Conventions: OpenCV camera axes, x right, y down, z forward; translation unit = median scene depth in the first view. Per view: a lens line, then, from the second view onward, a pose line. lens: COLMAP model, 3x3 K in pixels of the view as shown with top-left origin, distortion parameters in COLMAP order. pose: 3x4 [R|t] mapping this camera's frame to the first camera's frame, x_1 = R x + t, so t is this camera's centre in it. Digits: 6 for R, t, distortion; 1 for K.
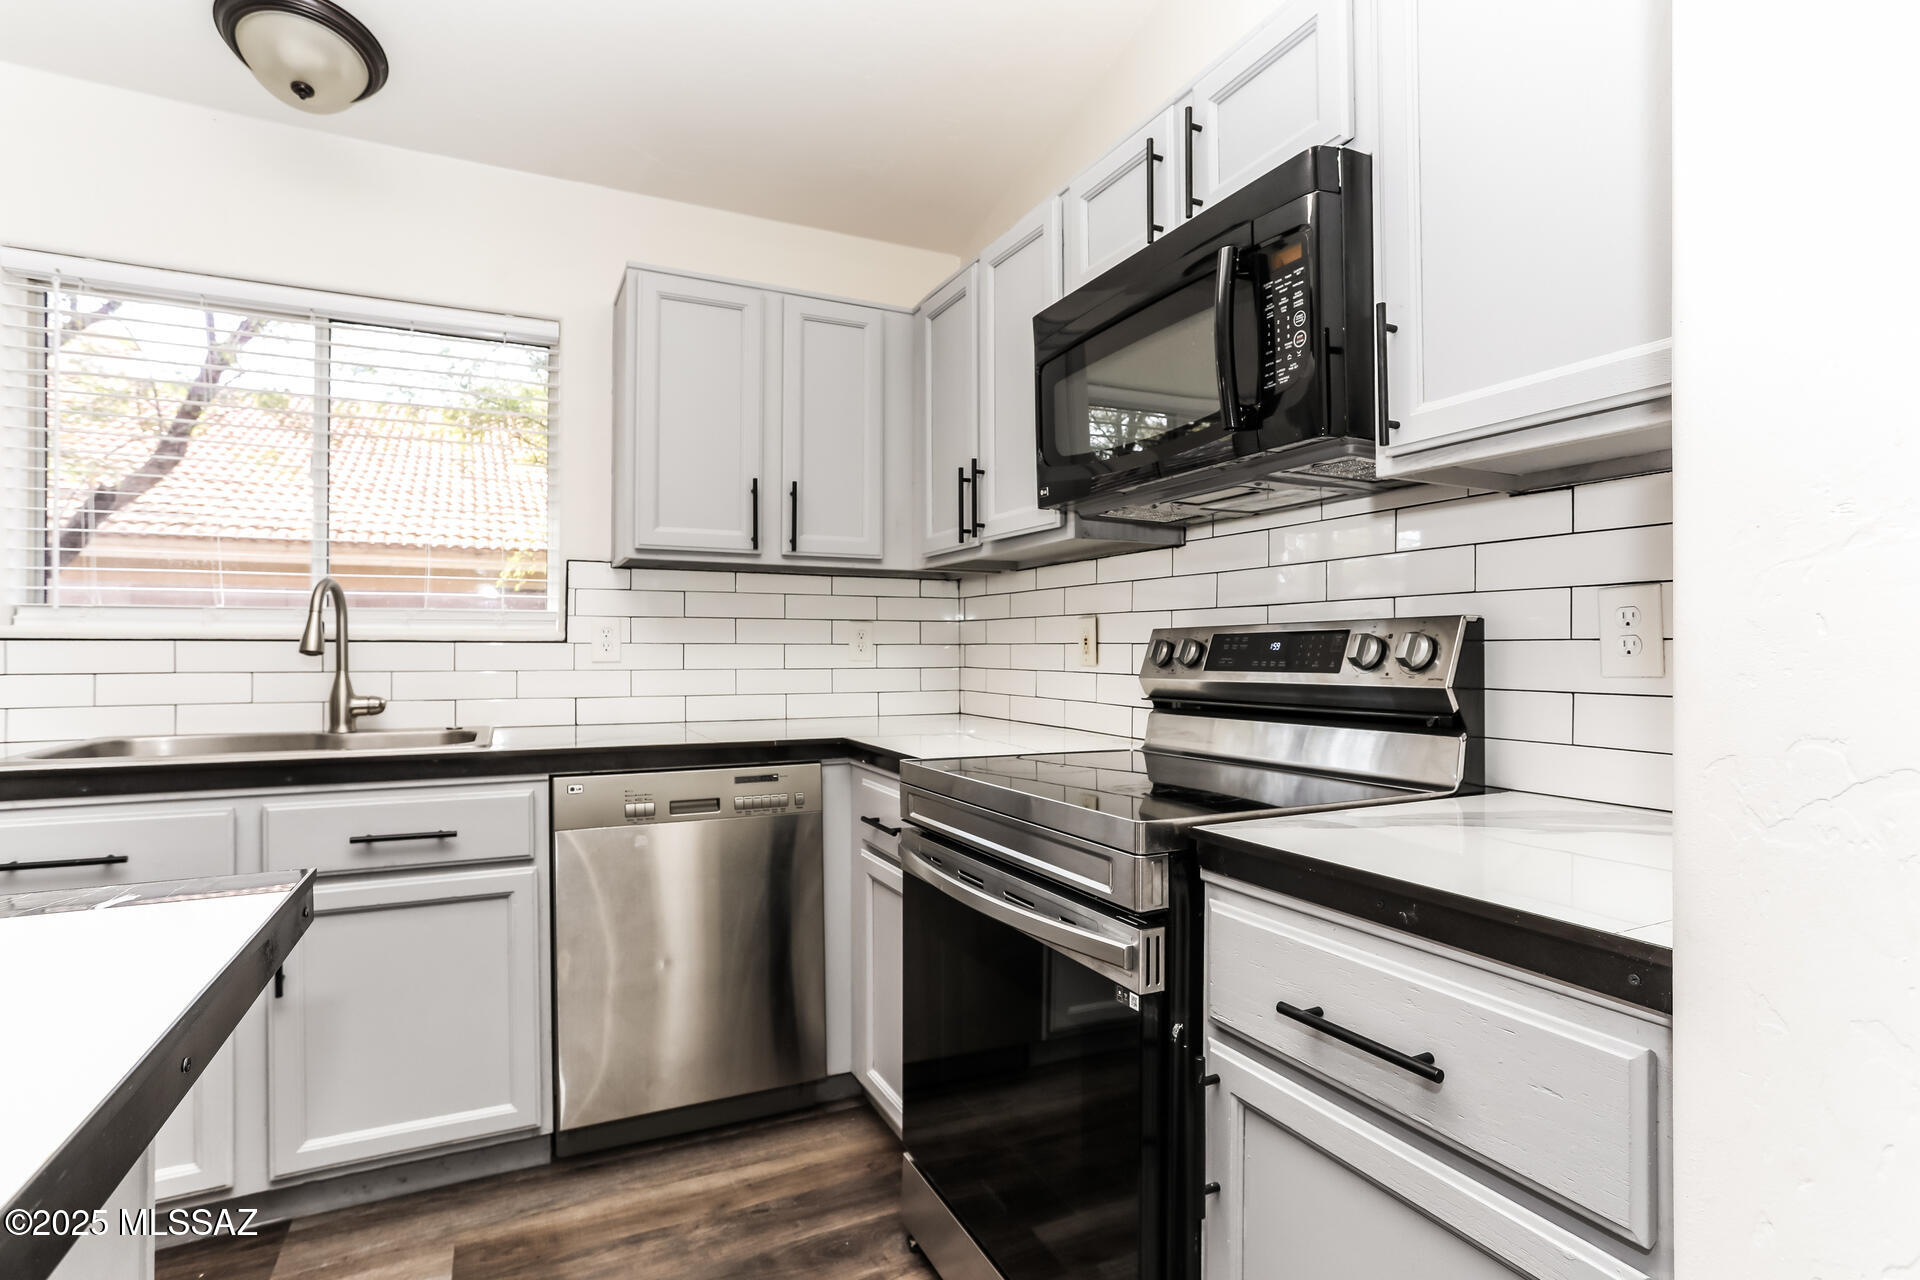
lens RADIAL K [[930.9, 0, 968.1], [0, 930.9, 647.2], [0, 0, 1]] dist [-0.052734, 0.029893]
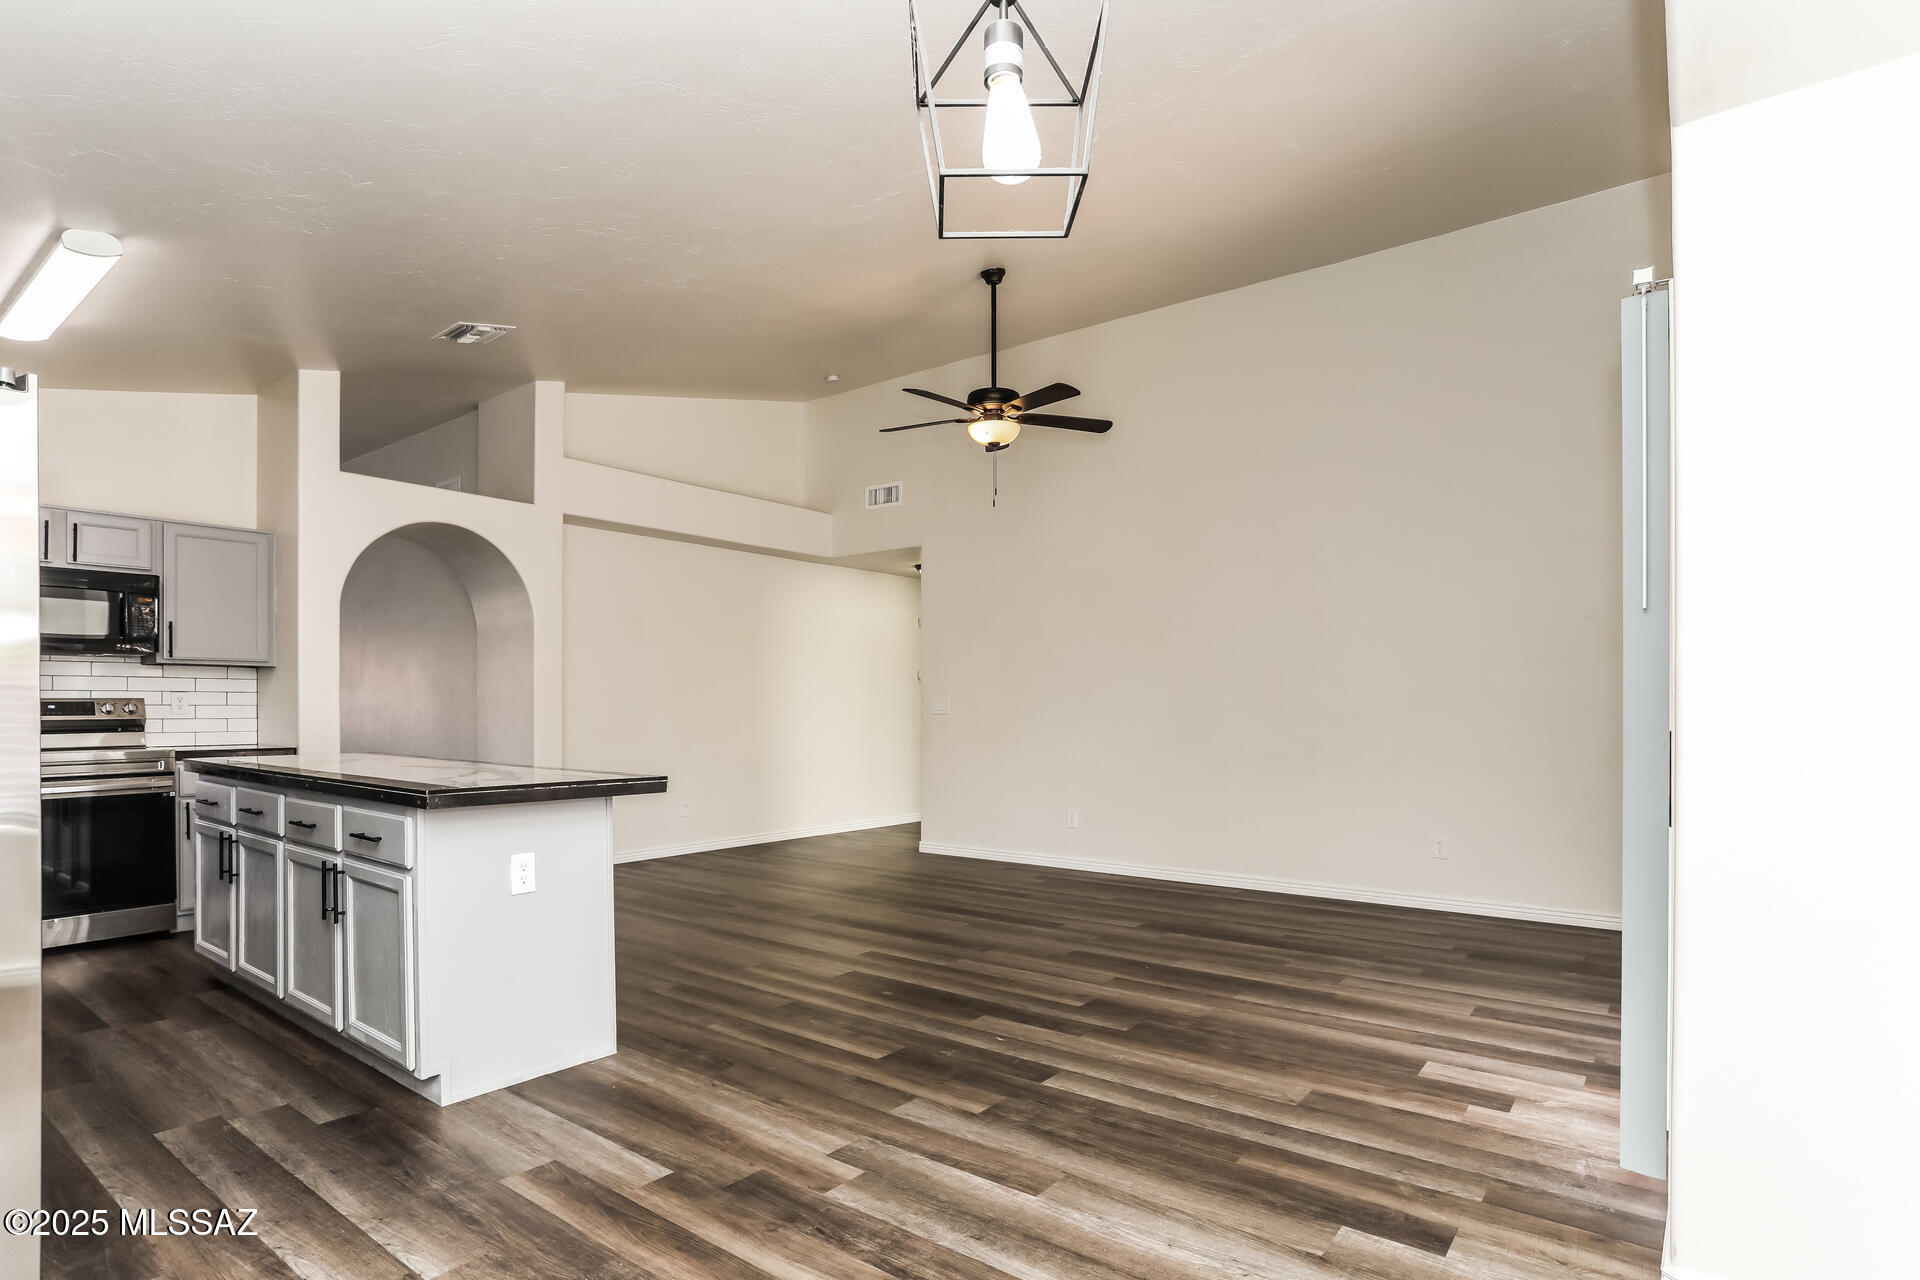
lens RADIAL K [[966.1, 0, 954.1], [0, 966.1, 672.0], [0, 0, 1]] dist [-0.058301, 0.051932]
pose [[-0.417546, 0.031420, 0.908113, -2.897983], [-0.005409, 0.999298, -0.037062, -0.011020], [-0.908640, -0.020387, -0.417083, -0.227209]]
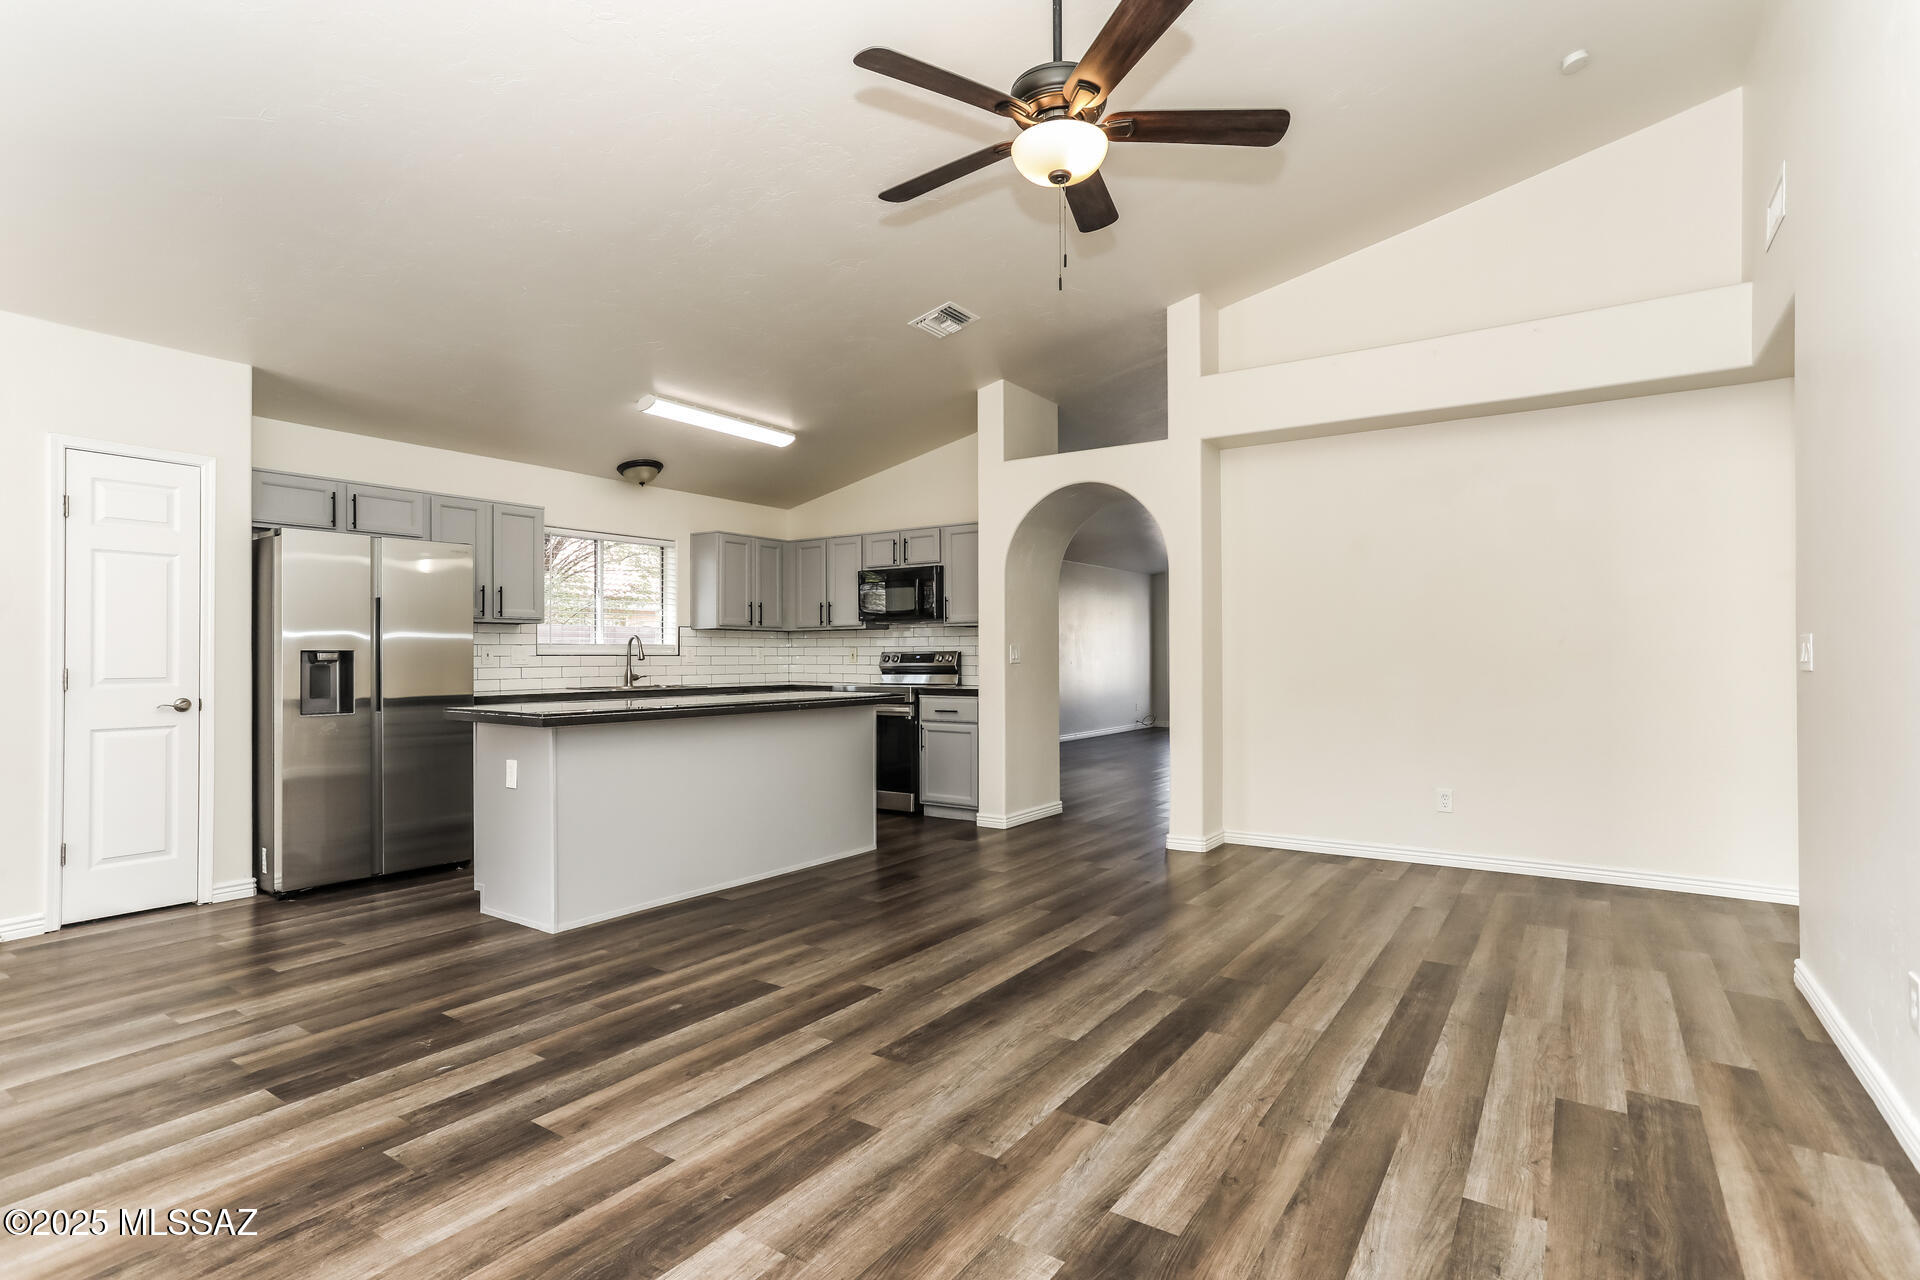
lens RADIAL K [[930.9, 0, 968.1], [0, 930.9, 647.2], [0, 0, 1]] dist [-0.052734, 0.029893]
pose [[0.872046, 0.002822, 0.489416, -1.371607], [0.000637, 0.999976, -0.006902, -0.014028], [-0.489423, 0.006330, 0.872023, -2.497022]]
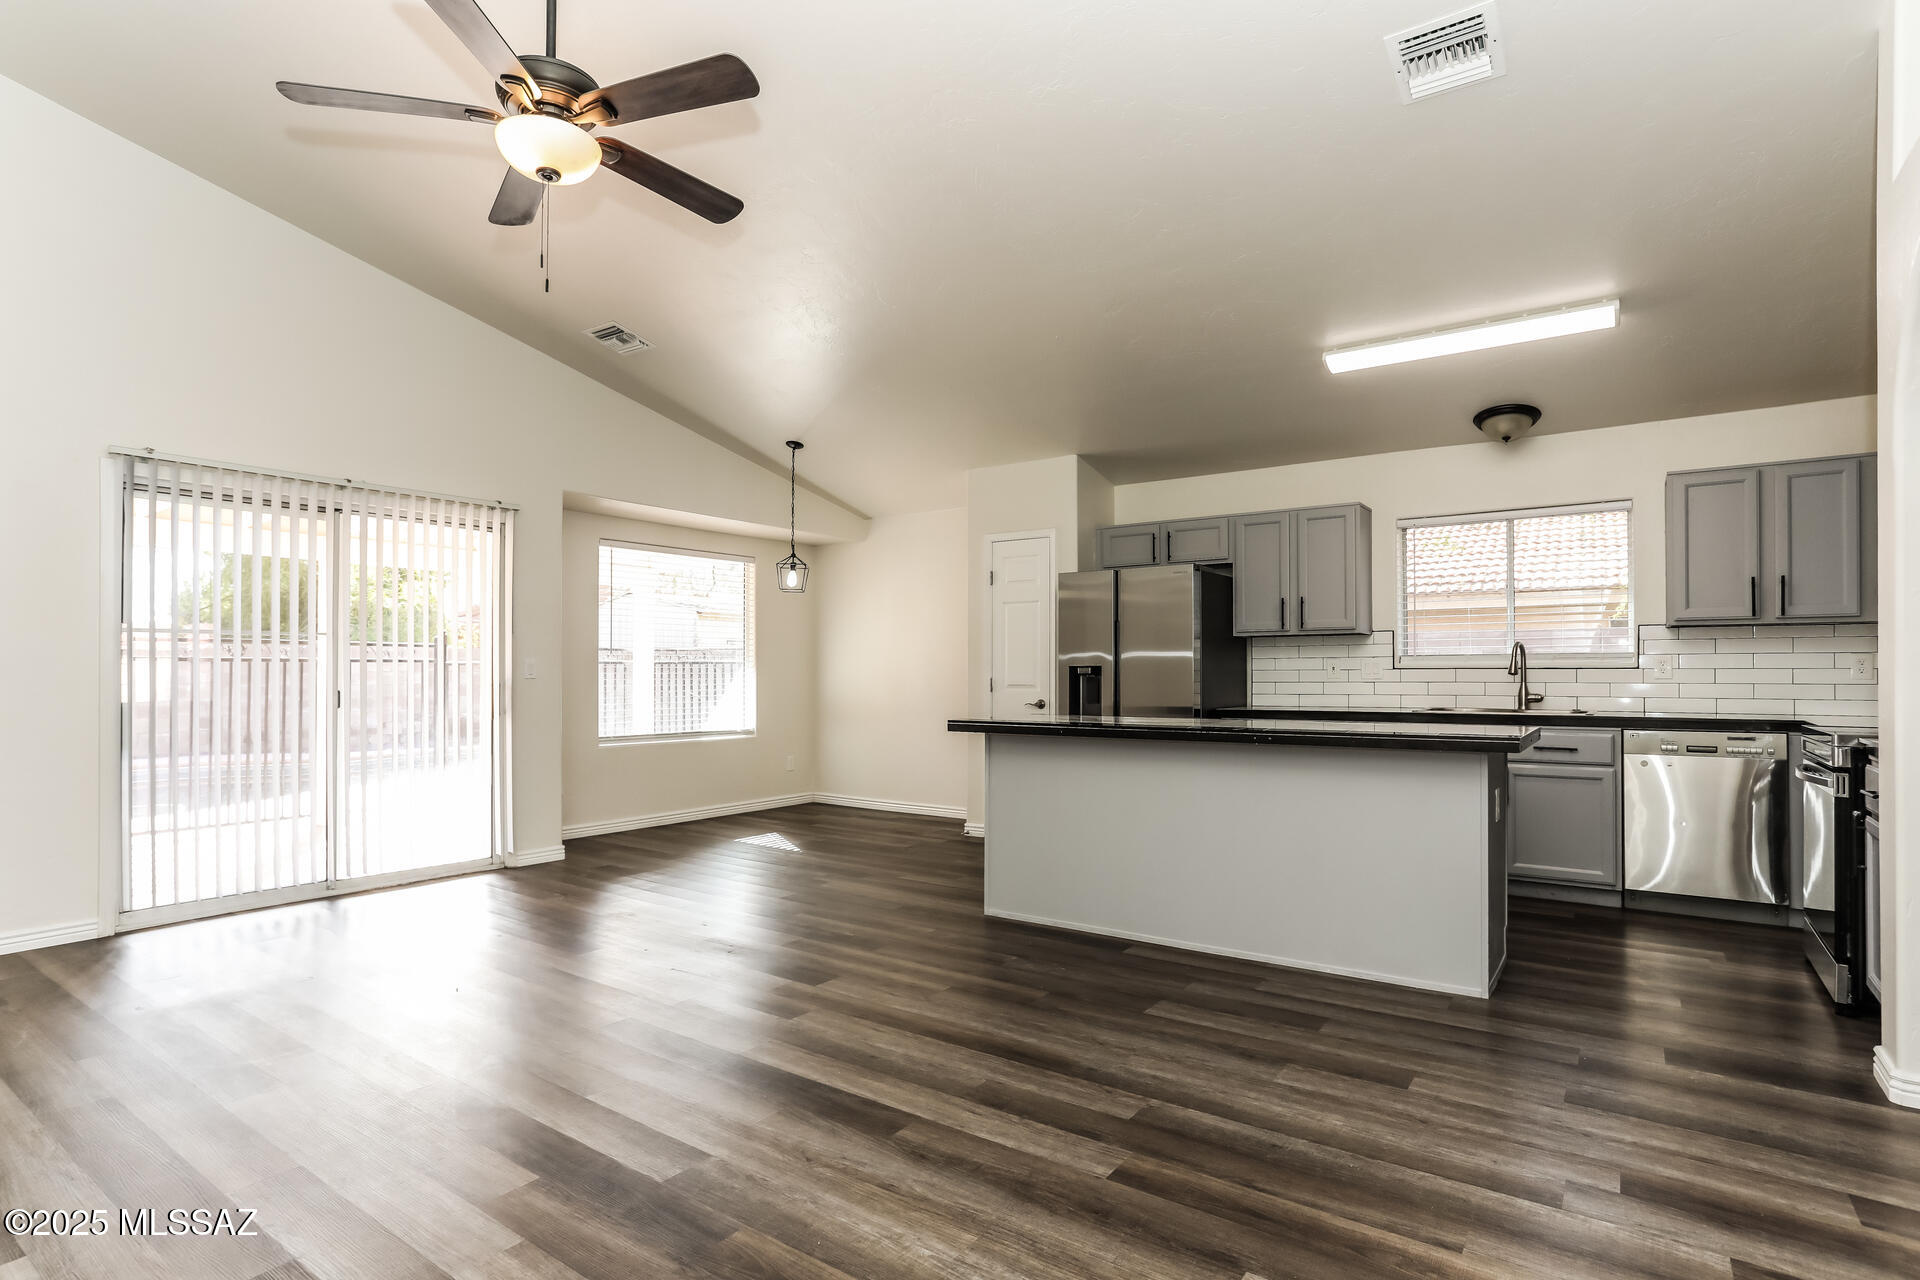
lens RADIAL K [[966.1, 0, 954.1], [0, 966.1, 672.0], [0, 0, 1]] dist [-0.058301, 0.051932]
pose [[0.466587, 0.000878, -0.884475, 0.838645], [0.006513, 0.999969, 0.004428, -0.020597], [0.884452, -0.007827, 0.466566, -1.525161]]
